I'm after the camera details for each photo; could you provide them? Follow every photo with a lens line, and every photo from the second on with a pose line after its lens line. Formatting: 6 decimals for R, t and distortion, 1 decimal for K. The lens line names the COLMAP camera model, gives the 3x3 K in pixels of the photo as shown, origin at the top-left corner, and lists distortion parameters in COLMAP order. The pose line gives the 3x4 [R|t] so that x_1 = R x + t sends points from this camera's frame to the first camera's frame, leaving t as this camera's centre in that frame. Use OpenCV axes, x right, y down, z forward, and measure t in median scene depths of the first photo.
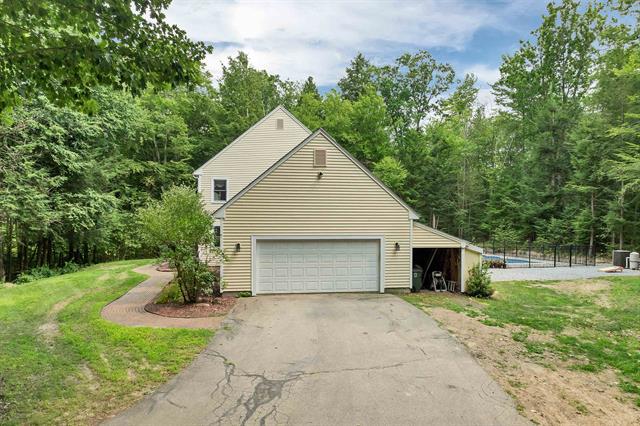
lens RADIAL K [[462.6, 0, 320.7], [0, 462.6, 227.9], [0, 0, 1]] dist [-0.037572, -0.006402]
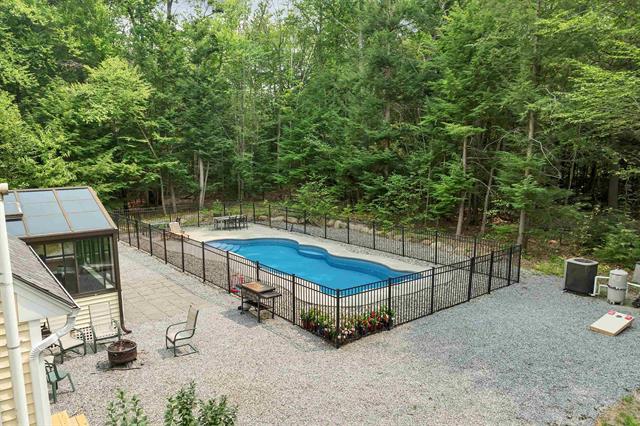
lens RADIAL K [[462.6, 0, 320.7], [0, 462.6, 227.9], [0, 0, 1]] dist [-0.037572, -0.006402]
pose [[0.875951, -0.080468, 0.475641, 0.086504], [0.003332, 0.986975, 0.160838, -0.039435], [-0.482389, -0.139301, 0.864810, 0.381160]]
